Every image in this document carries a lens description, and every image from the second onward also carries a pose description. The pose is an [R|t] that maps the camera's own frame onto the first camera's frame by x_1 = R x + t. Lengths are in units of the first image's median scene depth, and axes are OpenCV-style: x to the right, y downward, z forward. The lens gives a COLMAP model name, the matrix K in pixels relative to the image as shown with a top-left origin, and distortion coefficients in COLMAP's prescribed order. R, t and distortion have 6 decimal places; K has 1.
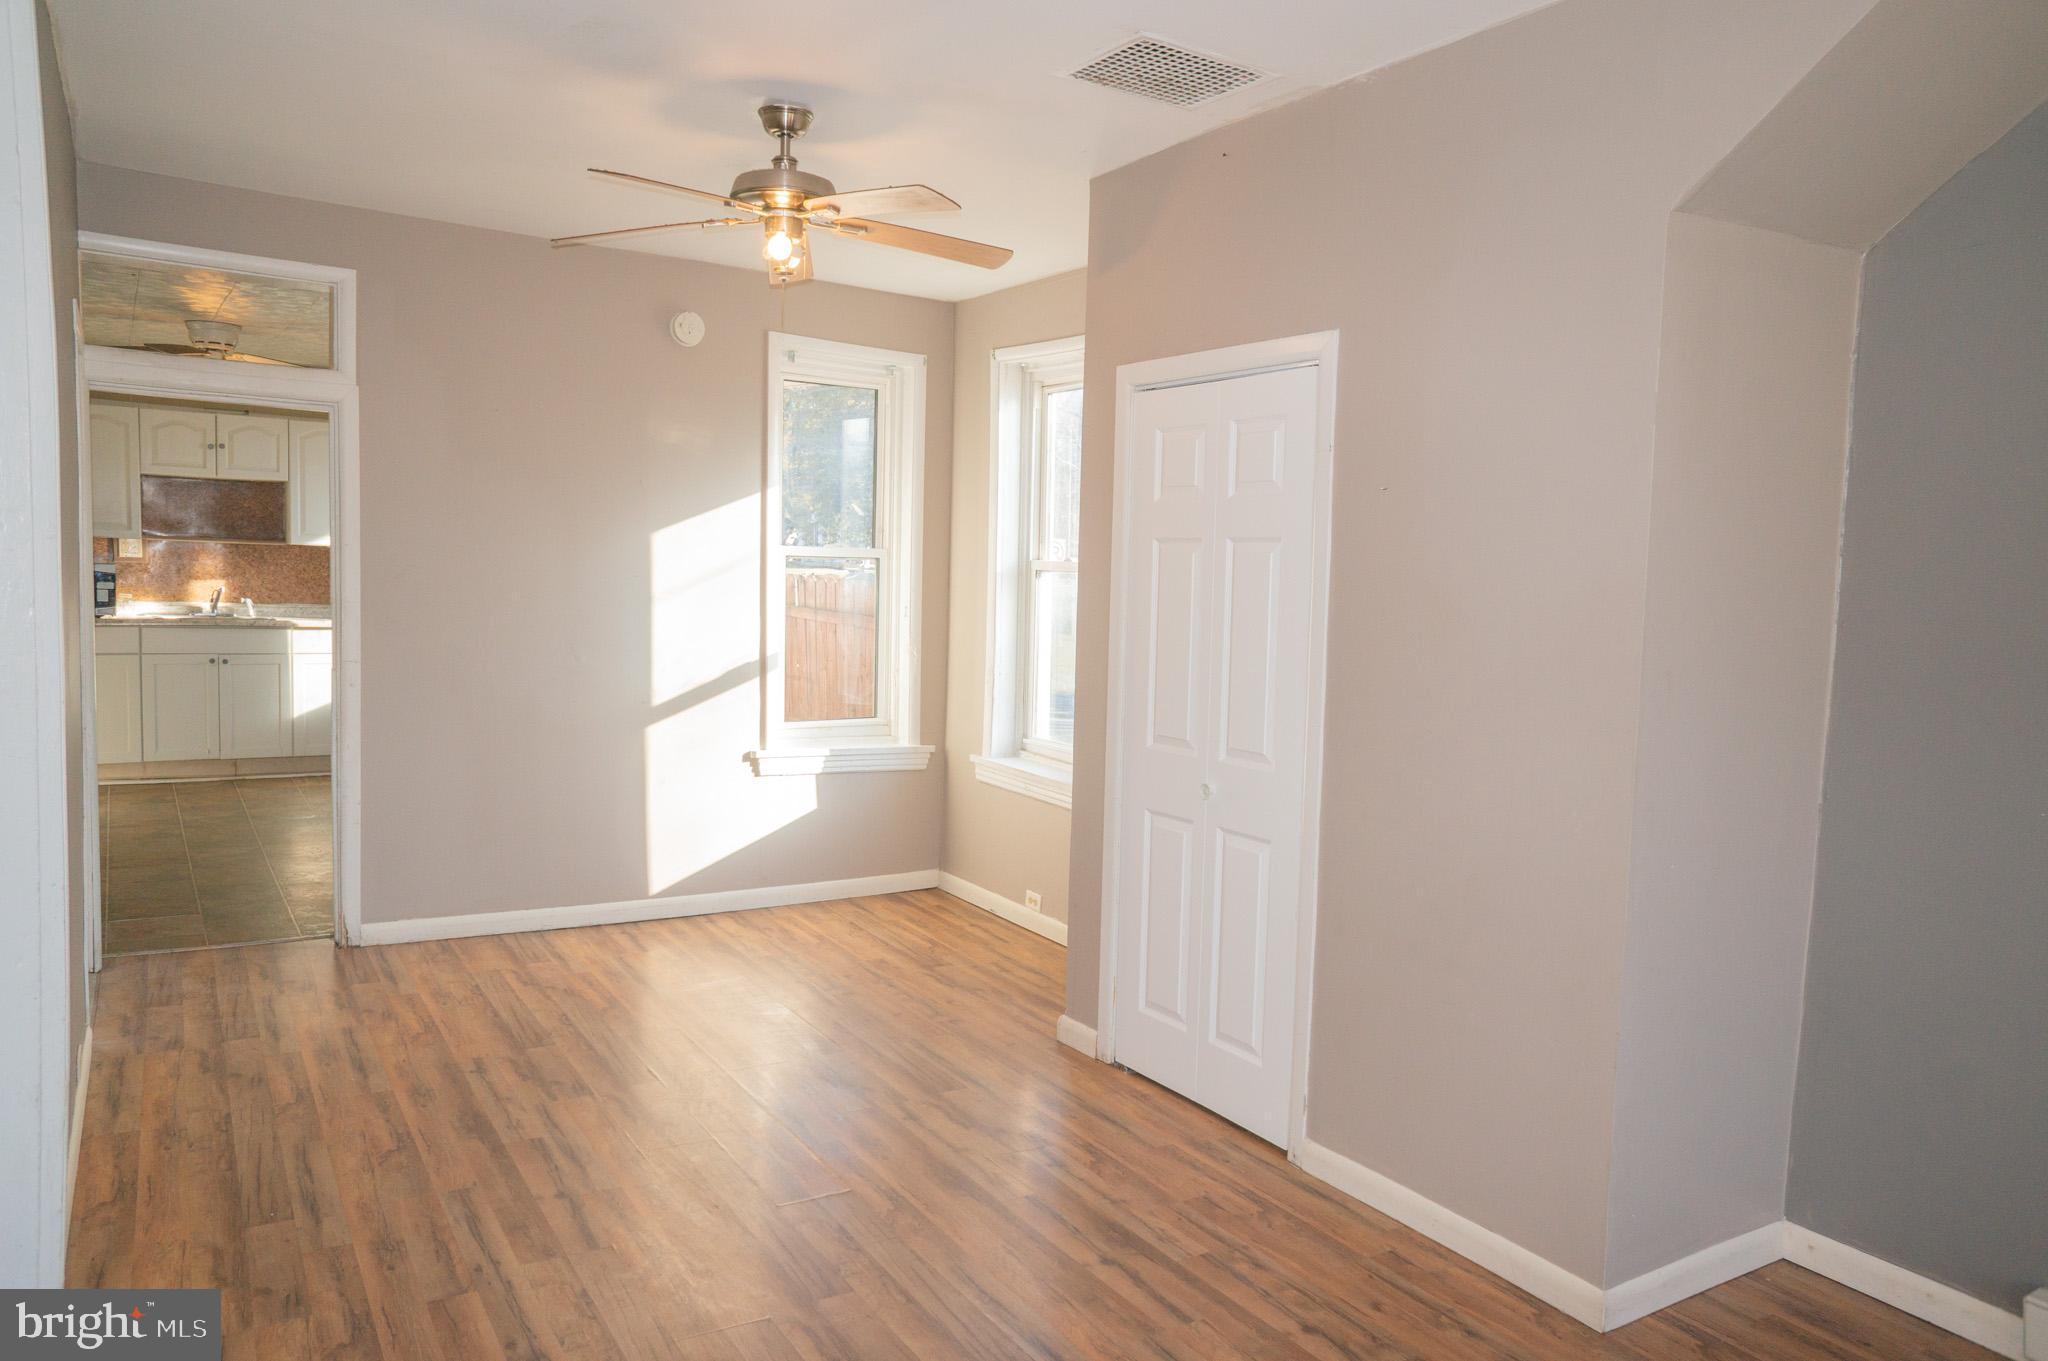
lens RADIAL K [[1389.7, 0, 1021.1], [0, 1389.7, 672.2], [0, 0, 1]] dist [-0.057420, 0.085829]
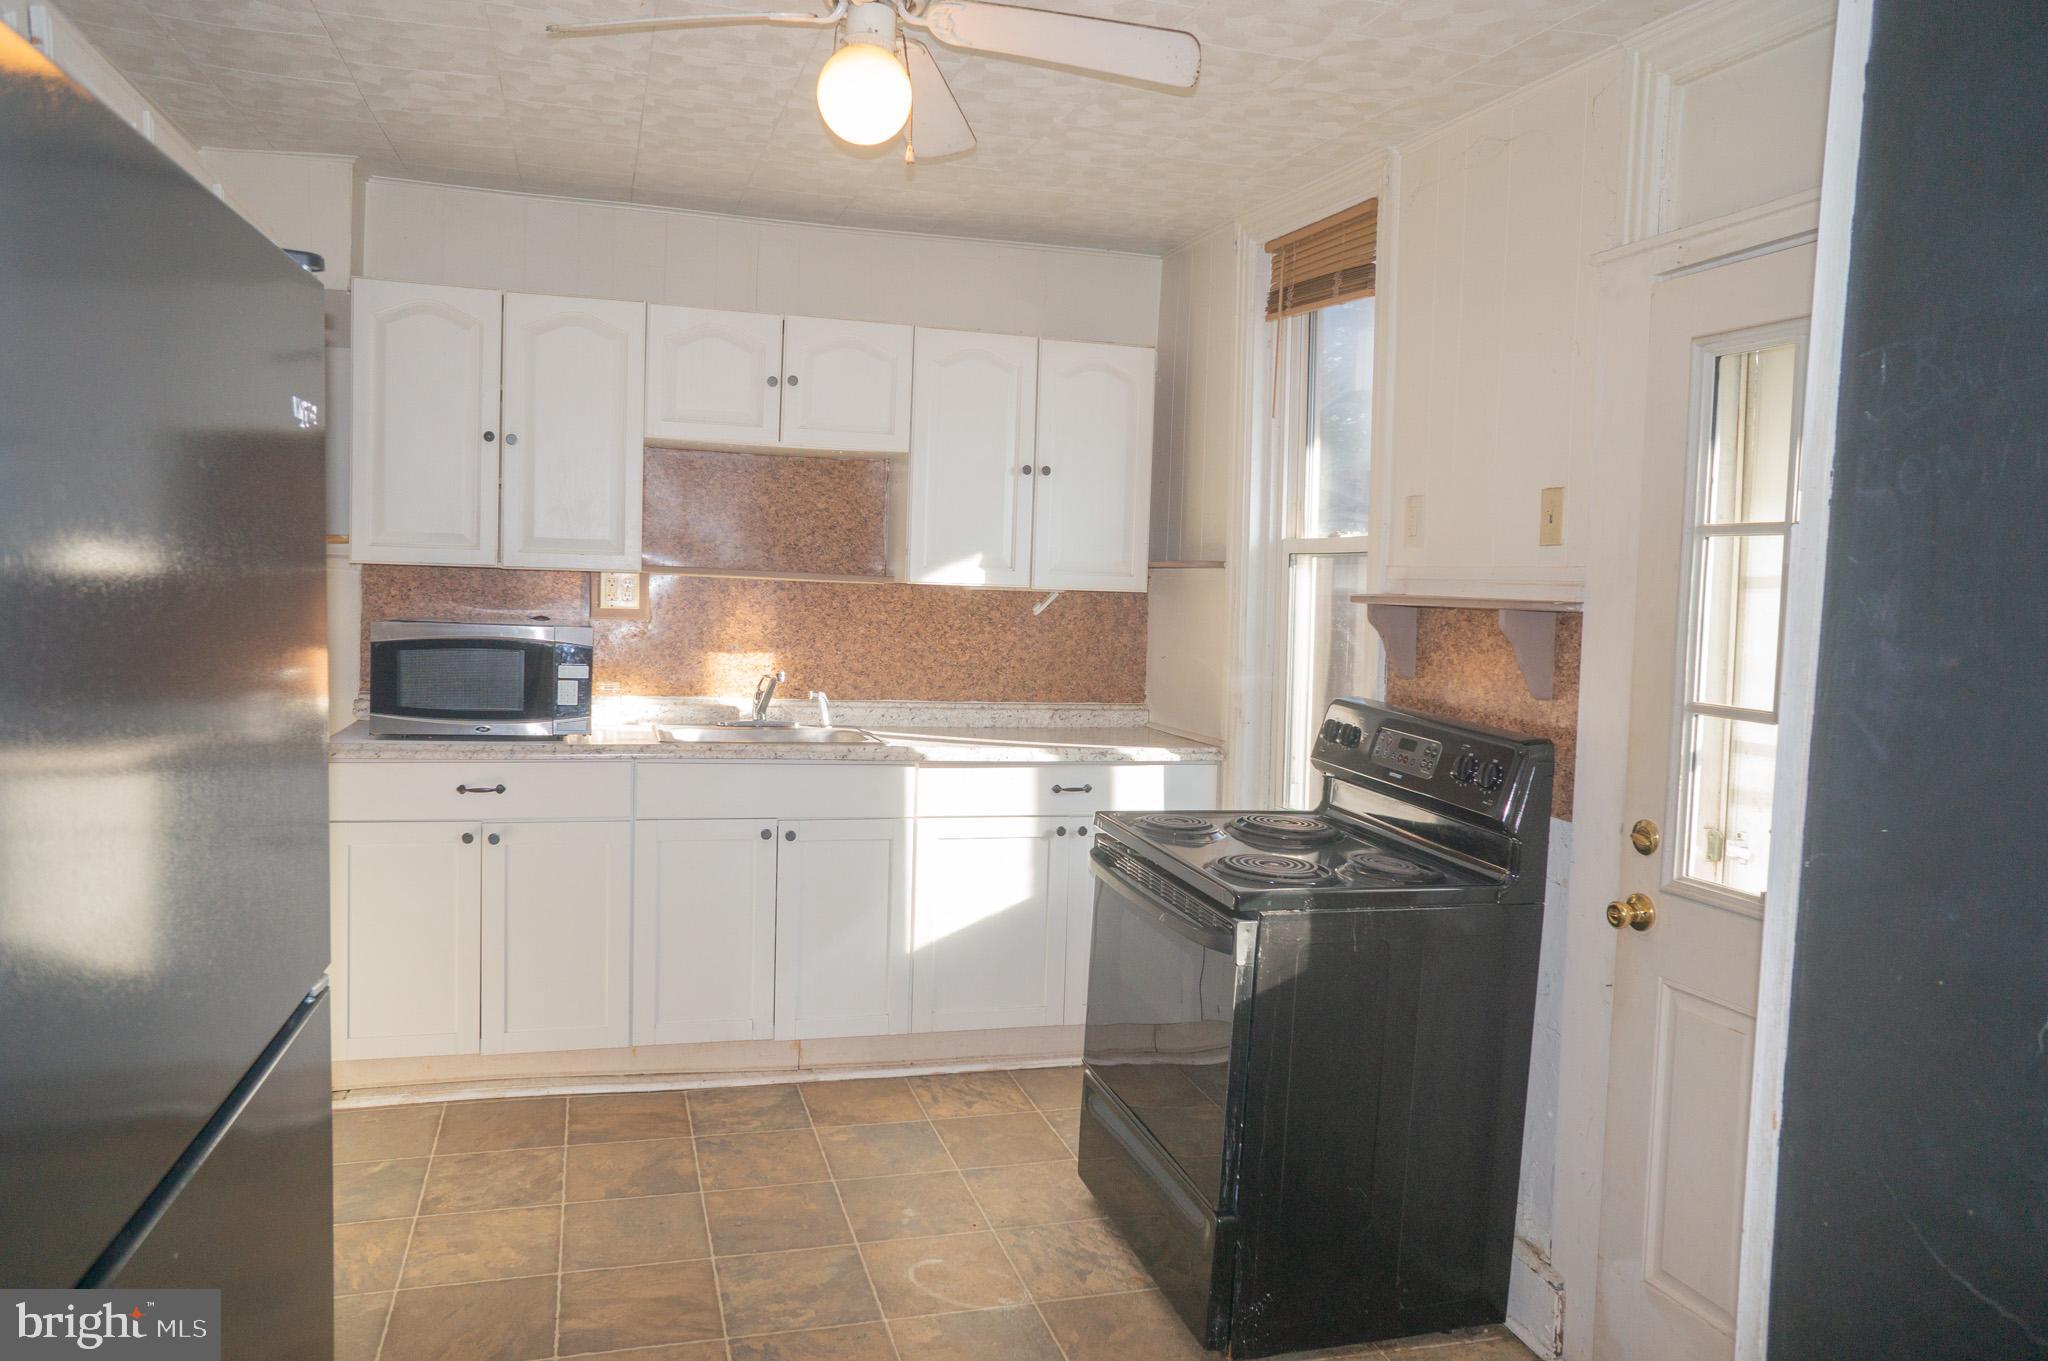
lens RADIAL K [[1389.7, 0, 1021.1], [0, 1389.7, 672.2], [0, 0, 1]] dist [-0.057420, 0.085829]
pose [[0.961885, 0.023209, -0.272468, -0.521922], [-0.028451, 0.999478, -0.015304, -0.080611], [0.271971, 0.022473, 0.962043, 0.787972]]
